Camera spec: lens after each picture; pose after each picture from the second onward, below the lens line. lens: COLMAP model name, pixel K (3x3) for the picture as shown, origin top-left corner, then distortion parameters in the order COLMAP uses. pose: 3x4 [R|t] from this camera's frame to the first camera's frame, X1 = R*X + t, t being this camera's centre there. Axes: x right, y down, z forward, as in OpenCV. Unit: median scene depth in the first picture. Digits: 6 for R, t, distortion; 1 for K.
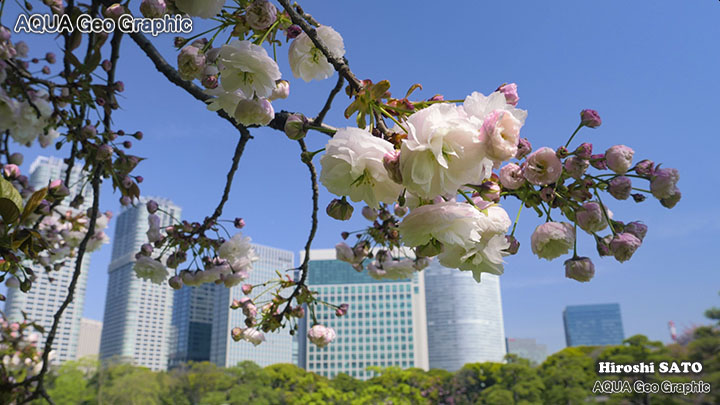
lens RADIAL K [[566.6, 0, 364.5], [0, 566.6, 205.0], [0, 0, 1]] dist [-0.041704, 0.001144]
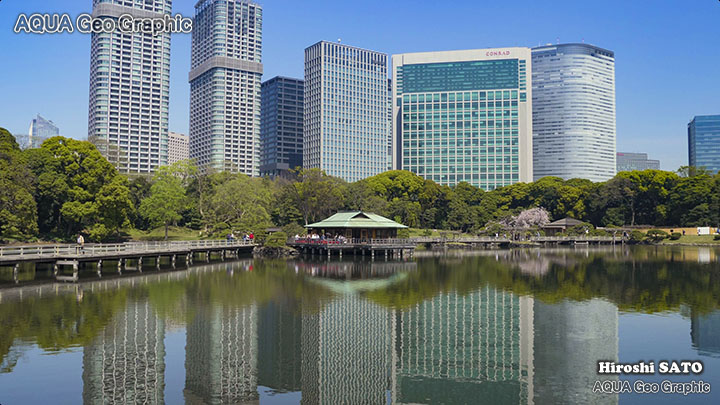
lens RADIAL K [[566.6, 0, 356.7], [0, 566.6, 203.7], [0, 0, 1]] dist [-0.041704, 0.001144]
pose [[0.990647, 0.012414, -0.135881, -0.046422], [0.030170, 0.951276, 0.306861, 0.031587], [0.133069, -0.308090, 0.942005, 0.082904]]
